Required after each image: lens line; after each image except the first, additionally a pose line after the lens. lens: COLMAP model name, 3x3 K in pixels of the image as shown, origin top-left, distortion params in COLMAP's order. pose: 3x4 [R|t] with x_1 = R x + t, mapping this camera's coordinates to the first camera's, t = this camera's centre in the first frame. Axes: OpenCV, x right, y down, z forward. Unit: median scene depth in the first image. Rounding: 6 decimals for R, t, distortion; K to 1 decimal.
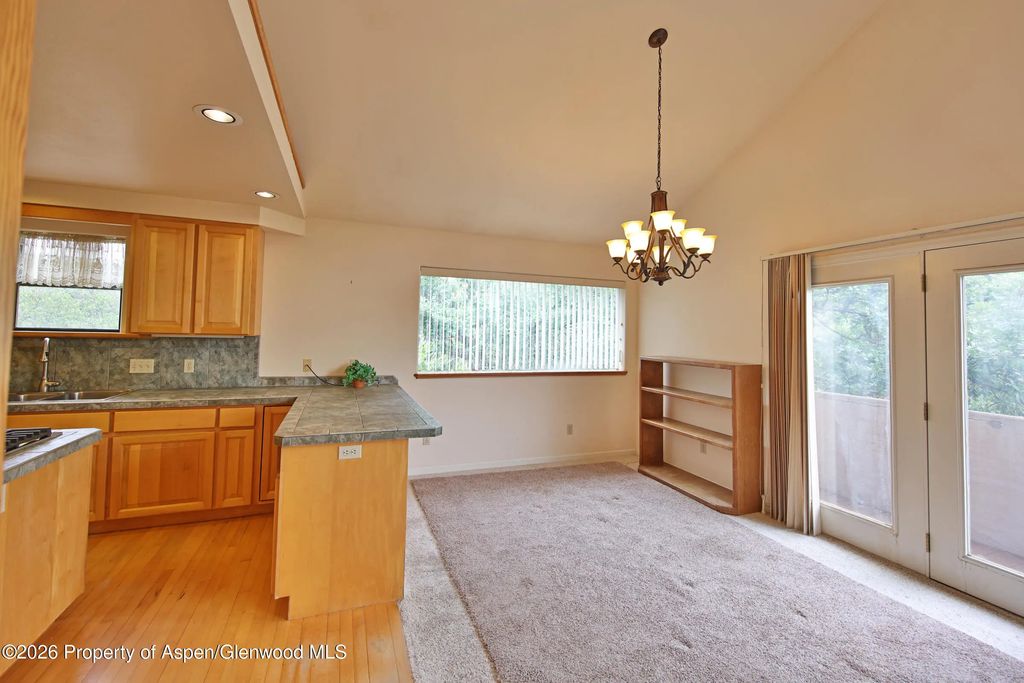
lens RADIAL K [[428.3, 0, 502.0], [0, 428.3, 314.7], [0, 0, 1]] dist [0.001006, -0.000263]
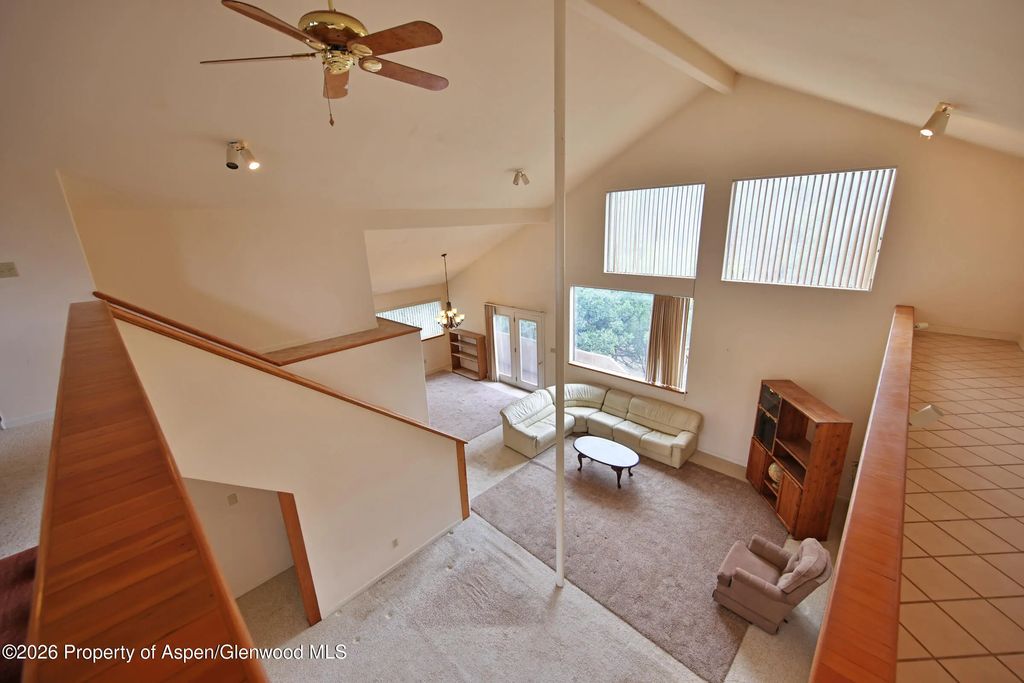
lens RADIAL K [[402.5, 0, 512.0], [0, 402.5, 341.5], [0, 0, 1]] dist [0.001063, -0.000072]
pose [[0.900249, -0.179883, 0.396476, -0.439682], [0.039411, 0.940585, 0.337262, -0.905976], [-0.433587, -0.287995, 0.853851, -1.774267]]
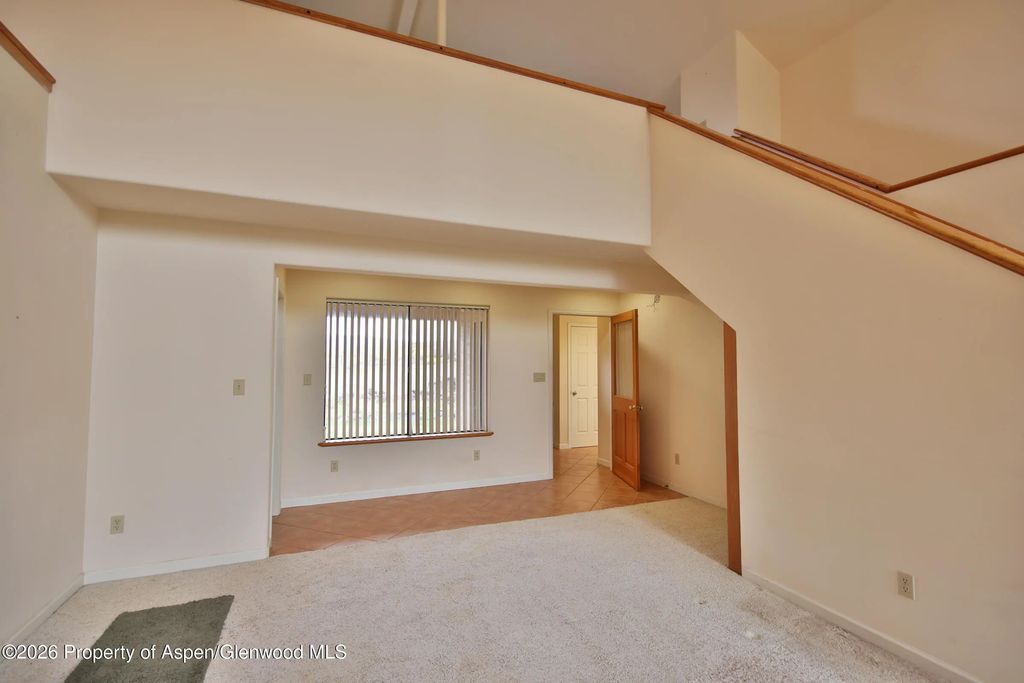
lens RADIAL K [[457.2, 0, 512.0], [0, 457.2, 341.5], [0, 0, 1]] dist [-0.000082, -0.000022]
pose [[0.031741, -0.061498, -0.997602, 0.295466], [0.039809, 0.997391, -0.060219, -0.044916], [0.998703, -0.037802, 0.034107, -1.101024]]
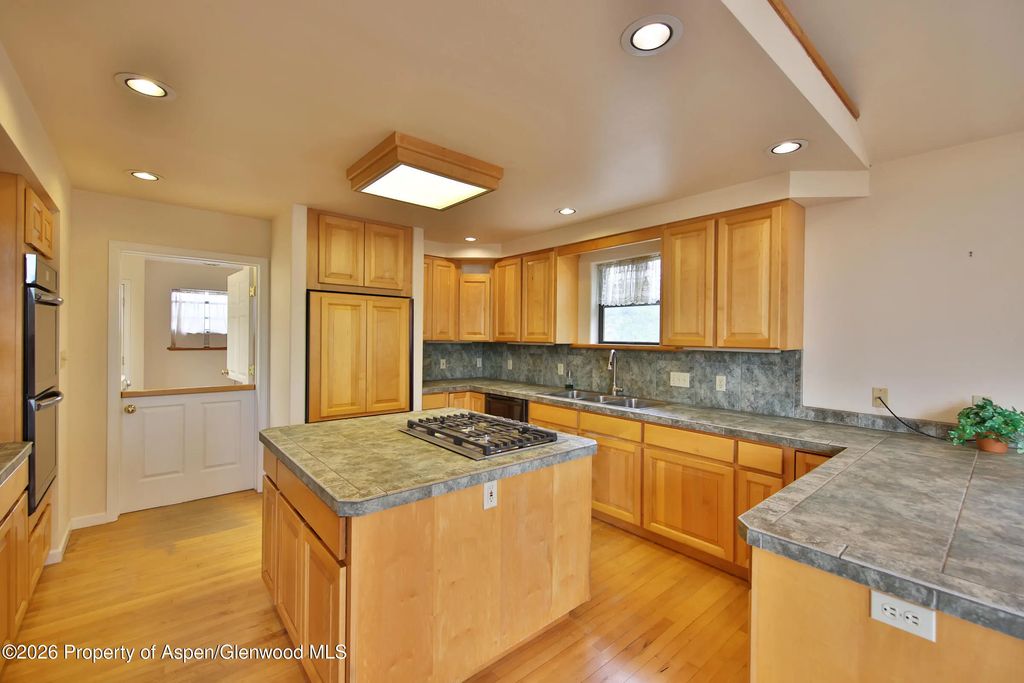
lens RADIAL K [[428.7, 0, 515.4], [0, 428.7, 339.5], [0, 0, 1]] dist [0.009938, -0.004163]
pose [[0.346402, -0.012824, -0.937998, -0.048497], [0.034132, 0.999417, -0.001059, 0.016603], [0.937465, -0.031649, 0.346638, 0.319221]]
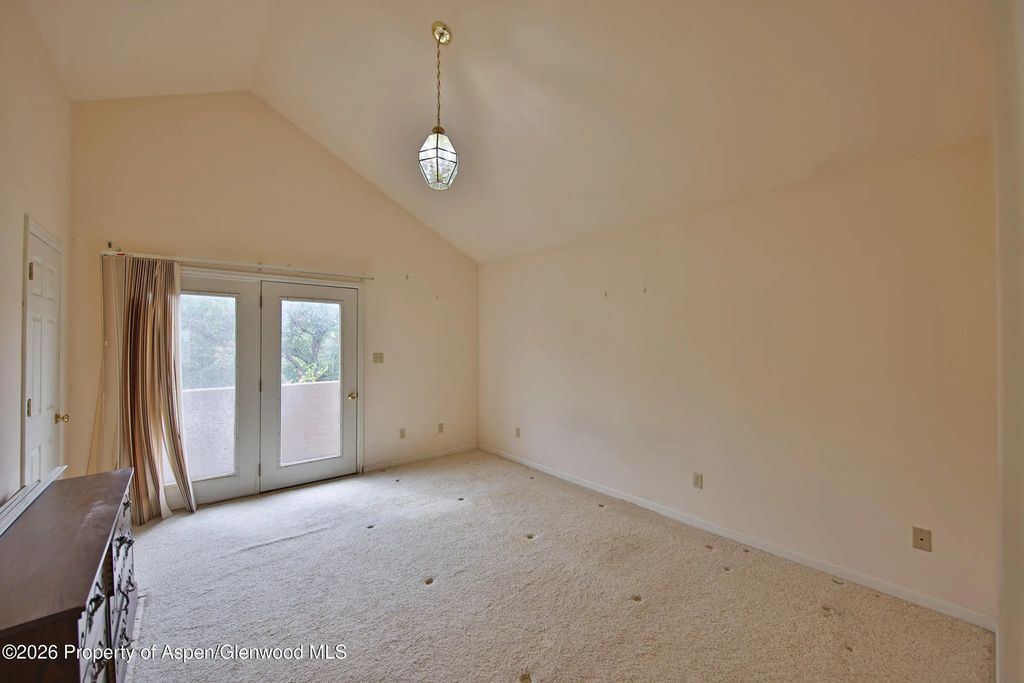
lens RADIAL K [[402.5, 0, 512.0], [0, 402.5, 341.5], [0, 0, 1]] dist [0.001063, -0.000072]
pose [[-0.334994, -0.021523, 0.941974, -0.522166], [-0.050272, 0.998723, 0.004942, 0.011901], [-0.940878, -0.045700, -0.335648, 0.502399]]
